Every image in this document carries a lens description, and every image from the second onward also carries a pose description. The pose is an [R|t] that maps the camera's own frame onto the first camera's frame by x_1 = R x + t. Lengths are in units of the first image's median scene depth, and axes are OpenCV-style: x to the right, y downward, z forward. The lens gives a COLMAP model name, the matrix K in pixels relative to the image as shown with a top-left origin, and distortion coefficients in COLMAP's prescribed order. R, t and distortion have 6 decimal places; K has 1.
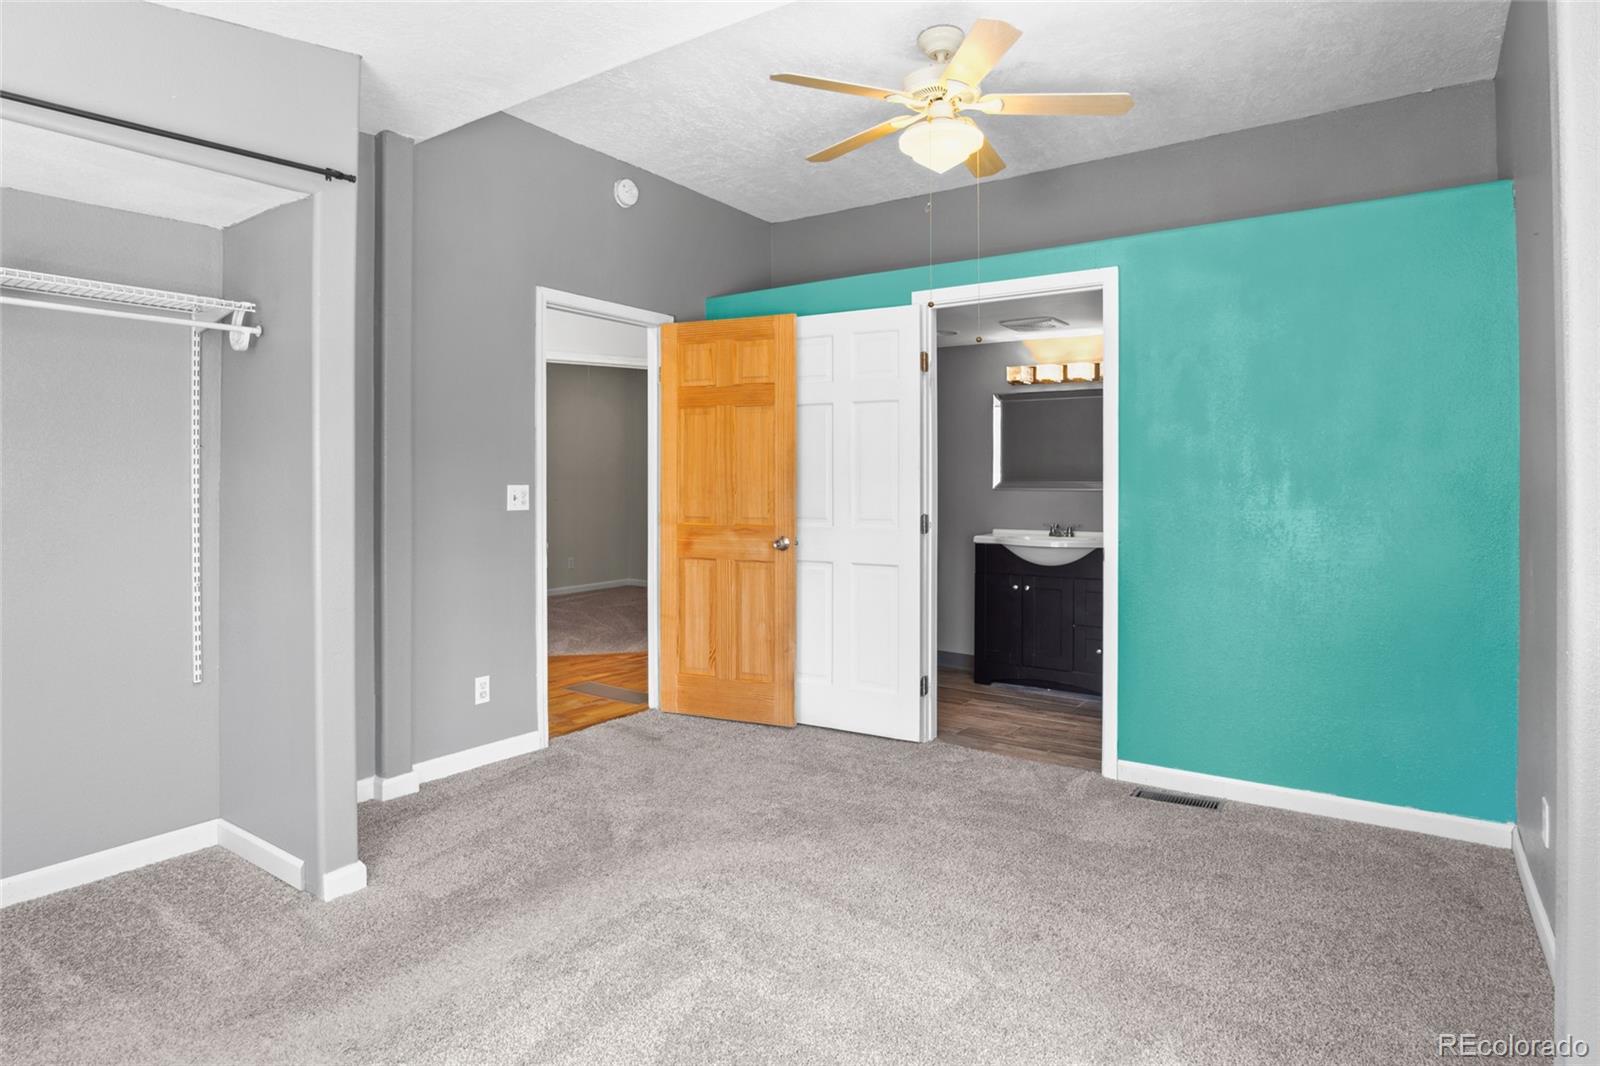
lens RADIAL K [[873.3, 0, 801.3], [0, 873.3, 472.6], [0, 0, 1]] dist [-0.002971, -0.000021]
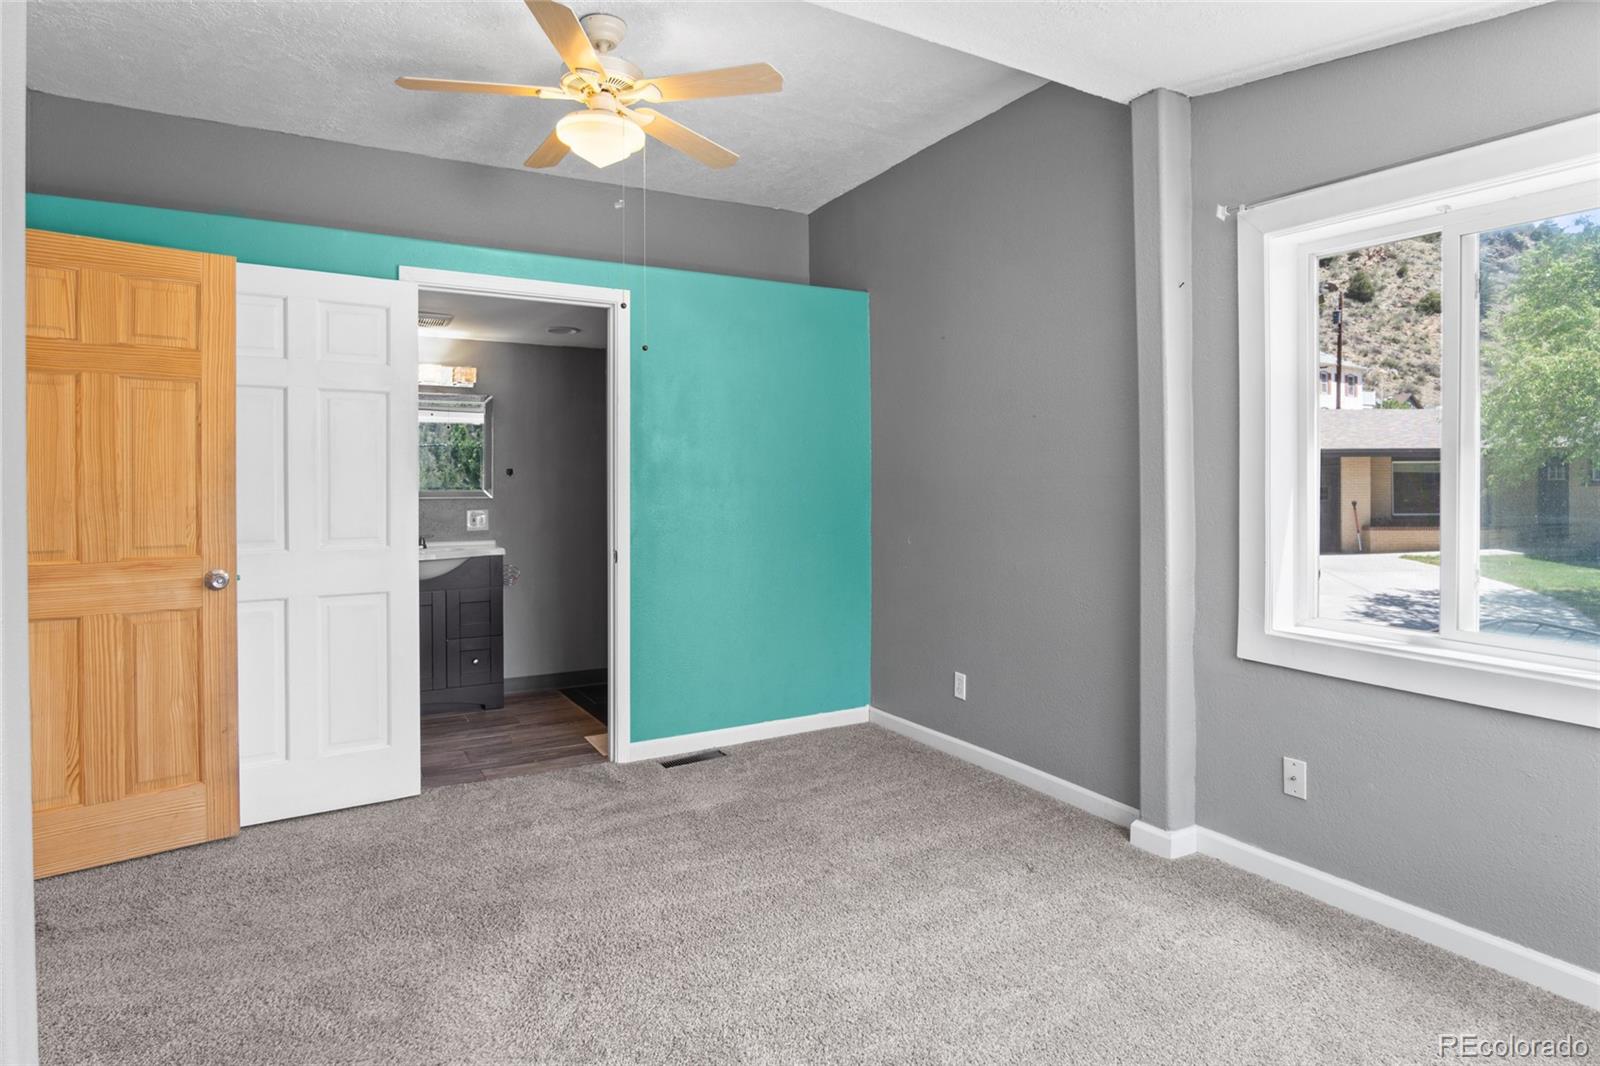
lens RADIAL K [[866.8, 0, 797.2], [0, 866.8, 484.8], [0, 0, 1]] dist [-0.028372, 0.002301]
pose [[0.458785, -0.003547, 0.888540, -0.421372], [0.000185, 0.999992, 0.003897, 0.001776], [-0.888547, -0.001623, 0.458782, 0.271648]]
